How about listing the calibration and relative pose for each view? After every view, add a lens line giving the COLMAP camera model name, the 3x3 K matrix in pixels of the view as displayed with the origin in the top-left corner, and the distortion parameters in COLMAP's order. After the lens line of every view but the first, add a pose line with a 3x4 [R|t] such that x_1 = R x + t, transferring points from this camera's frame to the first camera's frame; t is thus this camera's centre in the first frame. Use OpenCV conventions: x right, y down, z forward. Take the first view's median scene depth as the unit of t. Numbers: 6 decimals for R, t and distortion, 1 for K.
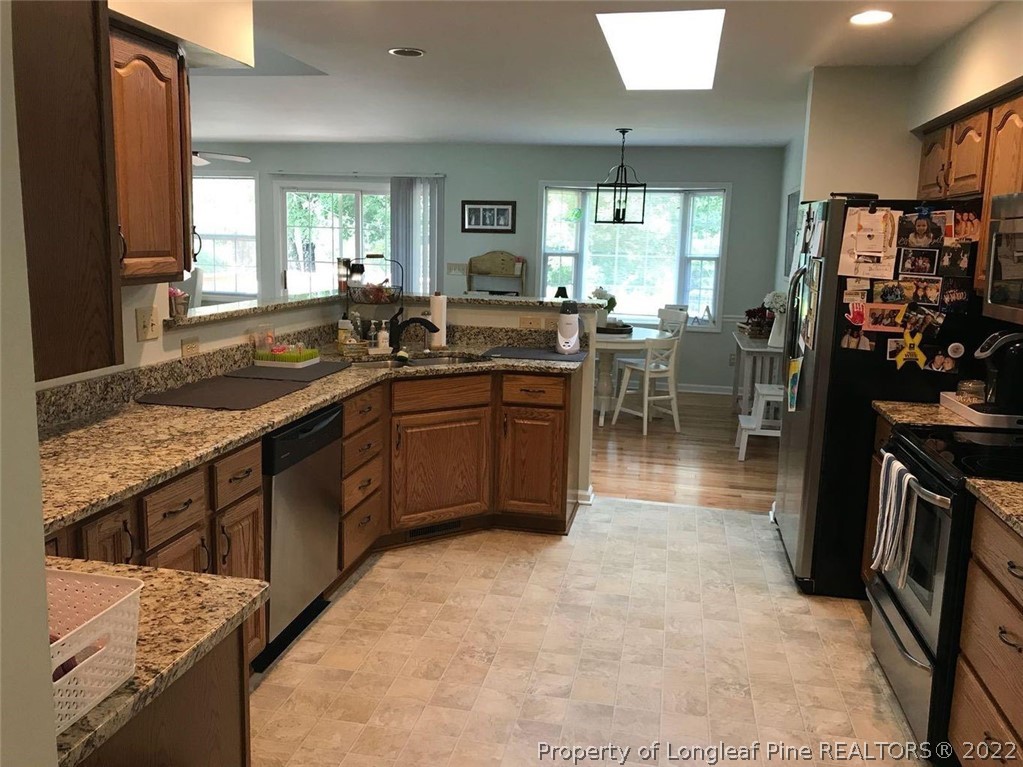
lens RADIAL K [[834.4, 0, 511.5], [0, 834.4, 383.5], [0, 0, 1]] dist [0.037204, -0.062969]
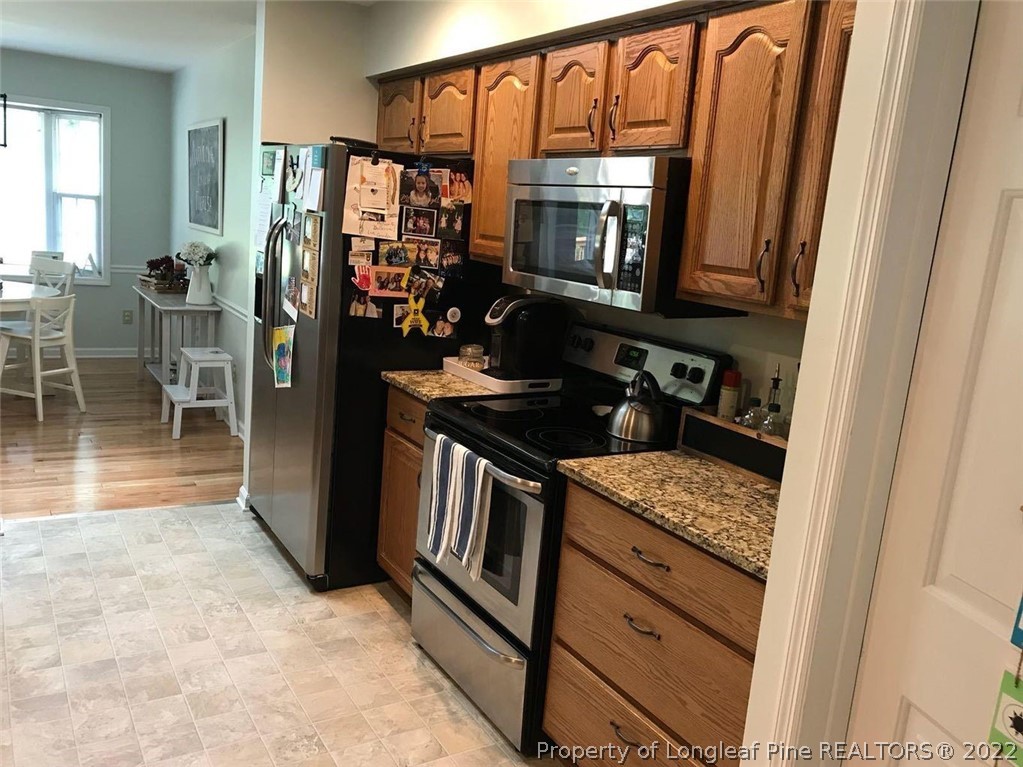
lens RADIAL K [[834.4, 0, 511.5], [0, 834.4, 383.5], [0, 0, 1]] dist [0.037204, -0.062969]
pose [[0.732186, -0.090638, 0.675047, -0.085612], [0.045056, 0.995381, 0.084779, -0.038189], [-0.679612, -0.031659, 0.732888, 0.228110]]
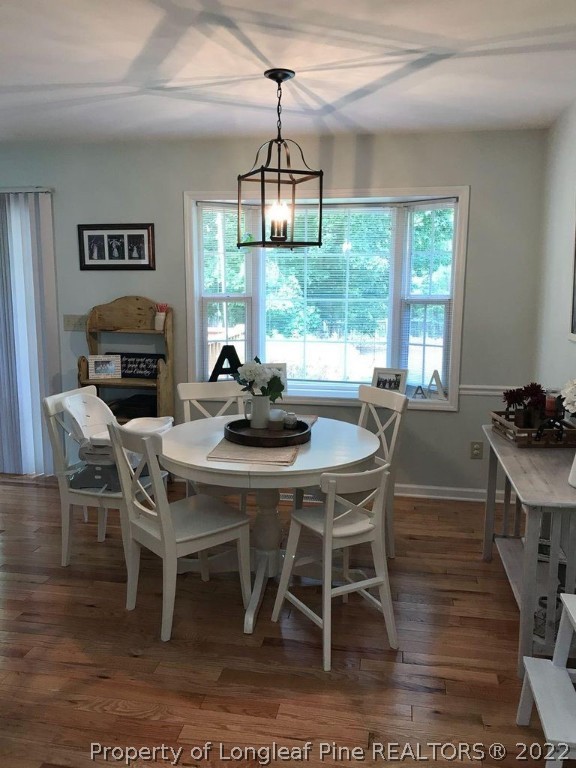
lens RADIAL K [[632.6, 0, 288.0], [0, 632.6, 384.0], [0, 0, 1]] dist [0.046564, -0.069721]
pose [[0.999626, -0.022441, 0.015618, 0.258518], [0.022569, 0.999713, -0.008096, -0.197472], [-0.015432, 0.008446, 0.999845, 1.186442]]
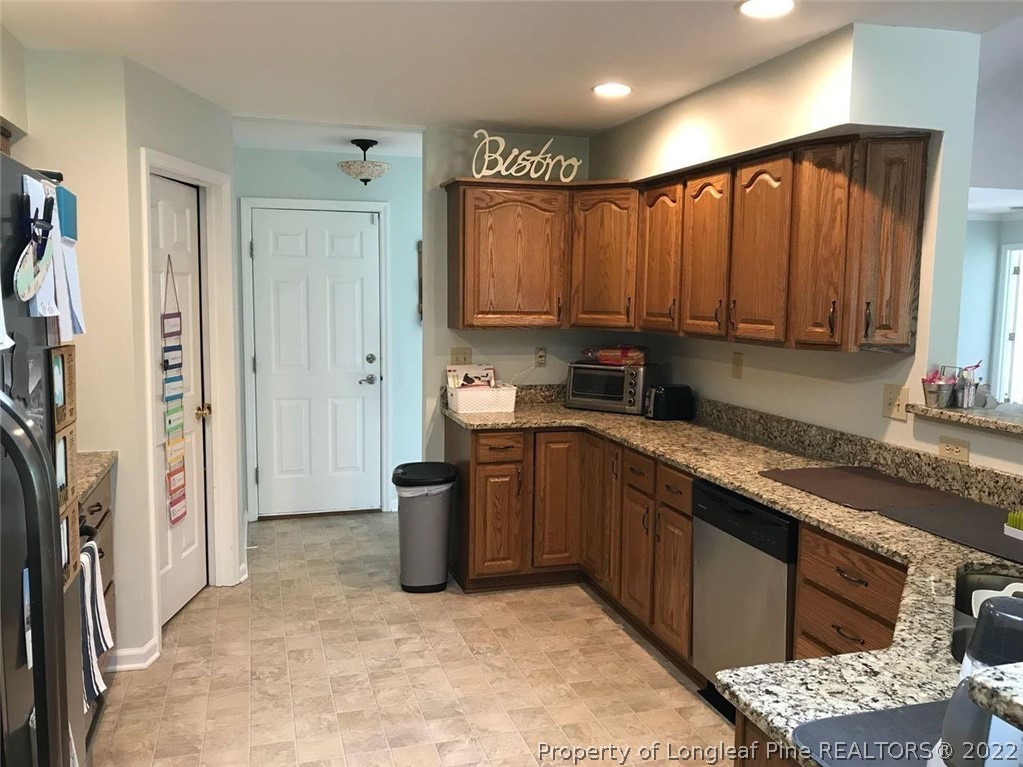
lens RADIAL K [[834.4, 0, 511.5], [0, 834.4, 383.5], [0, 0, 1]] dist [0.037204, -0.062969]
pose [[-0.881290, 0.019787, -0.472161, 0.417223], [-0.113092, 0.961261, 0.251369, -0.293874], [0.458844, 0.274927, -0.844913, 1.675161]]
